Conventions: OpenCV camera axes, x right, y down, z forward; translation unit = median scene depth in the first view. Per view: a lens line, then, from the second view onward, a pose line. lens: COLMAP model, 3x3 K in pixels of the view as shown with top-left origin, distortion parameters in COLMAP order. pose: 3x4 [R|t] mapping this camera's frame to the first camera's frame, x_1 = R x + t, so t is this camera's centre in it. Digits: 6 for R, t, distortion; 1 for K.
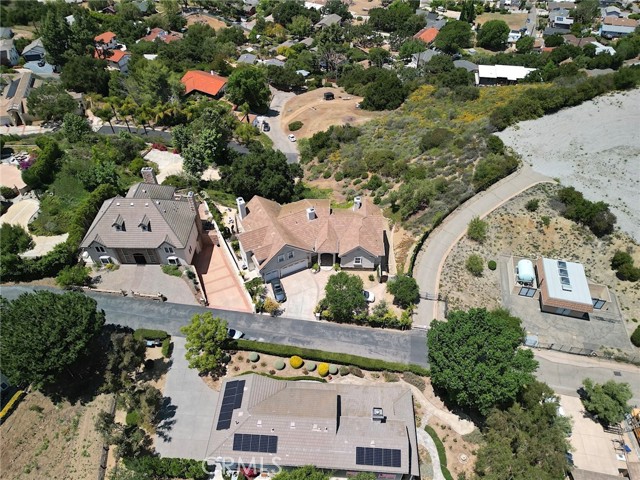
lens RADIAL K [[447.0, 0, 320.0], [0, 447.0, 240.0], [0, 0, 1]] dist [0.067560, -0.059367]
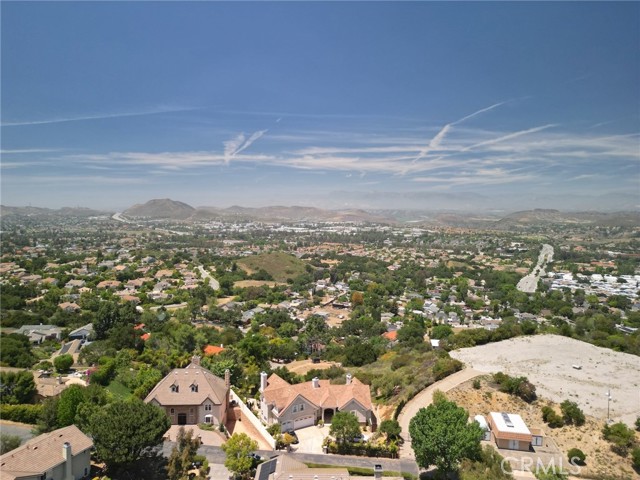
lens RADIAL K [[447.0, 0, 320.0], [0, 447.0, 240.0], [0, 0, 1]] dist [0.067560, -0.059367]
pose [[0.998396, 0.009598, 0.055800, -0.087990], [0.029291, 0.755836, -0.654105, 0.510618], [-0.048454, 0.654690, 0.754343, -0.313712]]
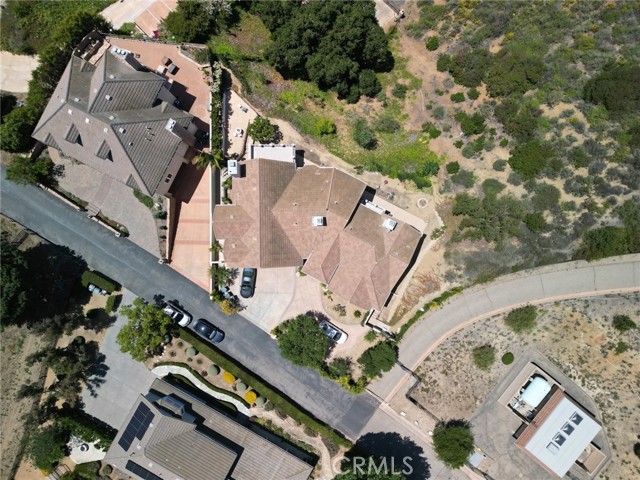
lens RADIAL K [[450.8, 0, 320.0], [0, 450.8, 240.0], [0, 0, 1]] dist [0.024744, 0.000450]
pose [[0.898722, 0.438184, -0.017113, 0.007958], [-0.298696, 0.640268, 0.707699, -0.557705], [0.321059, -0.630913, 0.706307, 0.476116]]
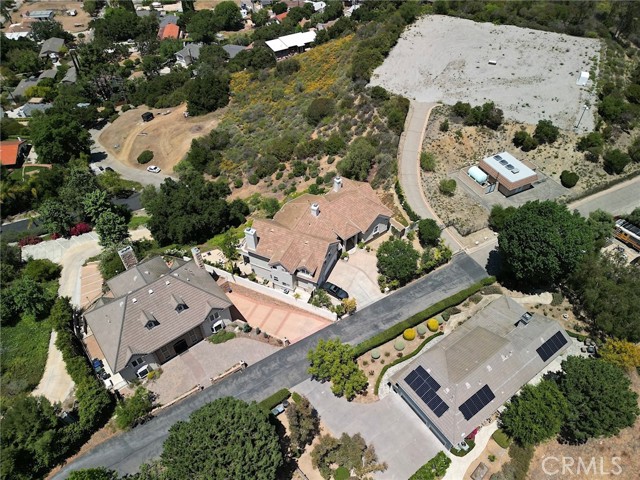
lens RADIAL K [[447.0, 0, 320.0], [0, 447.0, 240.0], [0, 0, 1]] dist [0.067560, -0.059367]
pose [[0.774625, -0.460889, 0.433056, -0.473926], [0.454730, 0.881802, 0.125082, -0.120515], [-0.439518, 0.100032, 0.892646, 0.123566]]
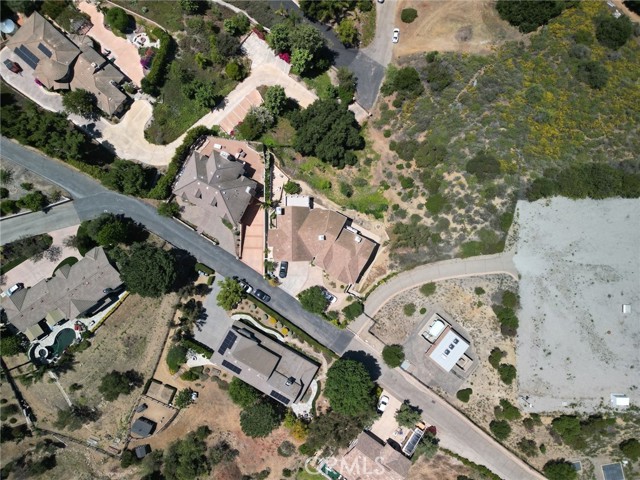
lens RADIAL K [[447.0, 0, 320.0], [0, 447.0, 240.0], [0, 0, 1]] dist [0.067560, -0.059367]
pose [[0.896932, 0.441857, -0.016615, 0.001740], [-0.302318, 0.640234, 0.706190, -1.056117], [0.322673, -0.628381, 0.707827, -0.000932]]
